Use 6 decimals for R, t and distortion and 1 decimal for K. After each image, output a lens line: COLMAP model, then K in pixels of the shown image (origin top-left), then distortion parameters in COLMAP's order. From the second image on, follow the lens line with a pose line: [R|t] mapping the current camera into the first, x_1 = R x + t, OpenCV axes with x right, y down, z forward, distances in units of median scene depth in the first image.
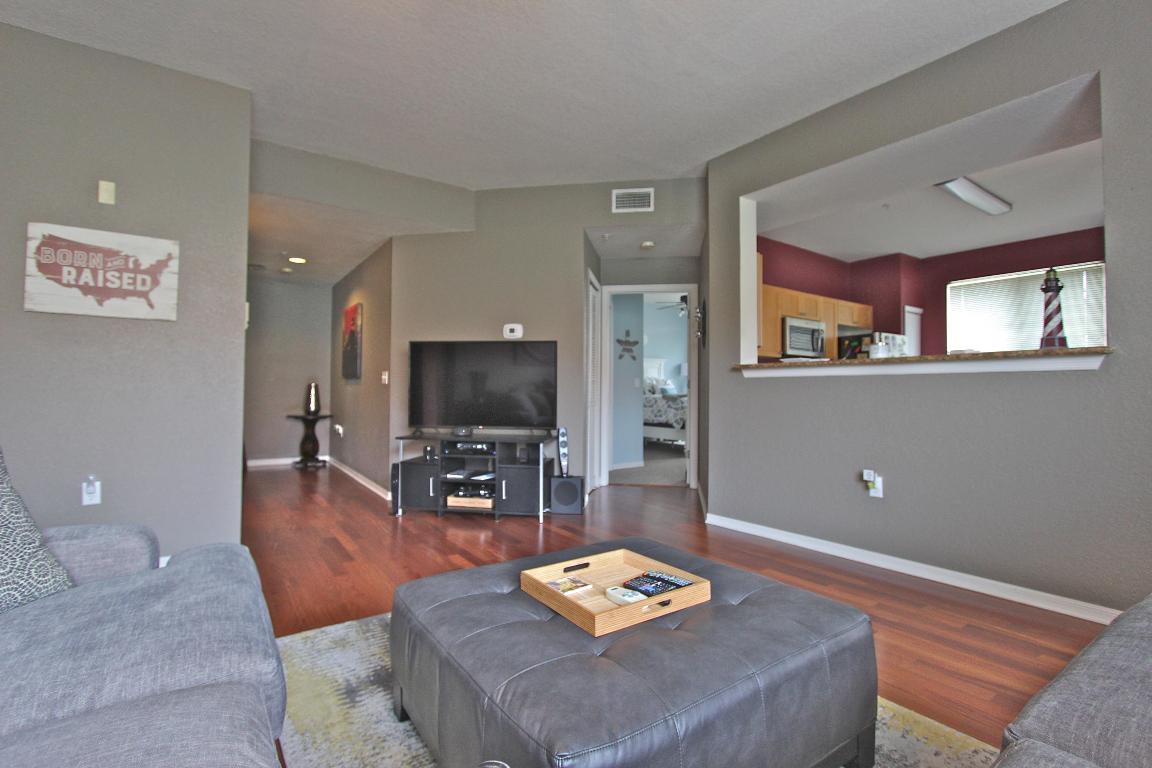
lens RADIAL K [[529.3, 0, 591.8], [0, 529.3, 379.2], [0, 0, 1]] dist [-0.001671, 0.000645]
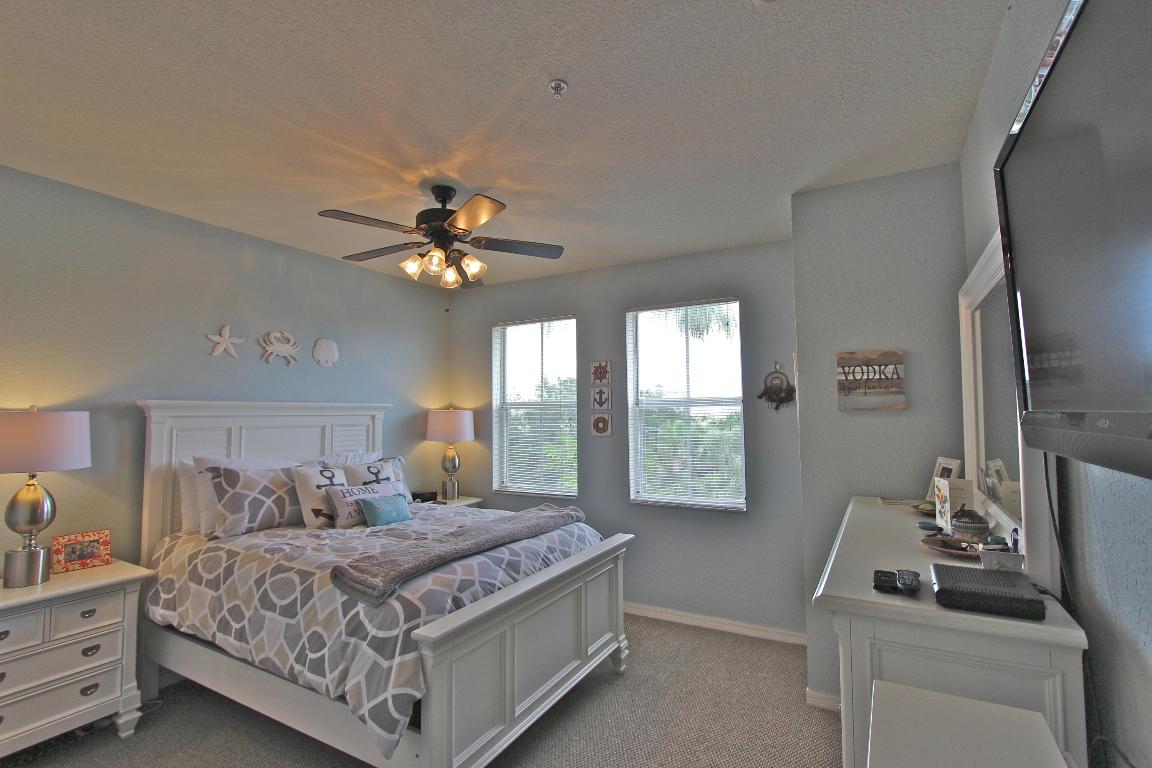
lens RADIAL K [[529.3, 0, 591.8], [0, 529.3, 379.2], [0, 0, 1]] dist [-0.001671, 0.000645]
pose [[0.907757, 0.019253, 0.419054, 0.124014], [-0.008147, 0.999567, -0.028274, -0.051440], [-0.419417, 0.022252, 0.907521, 0.638986]]
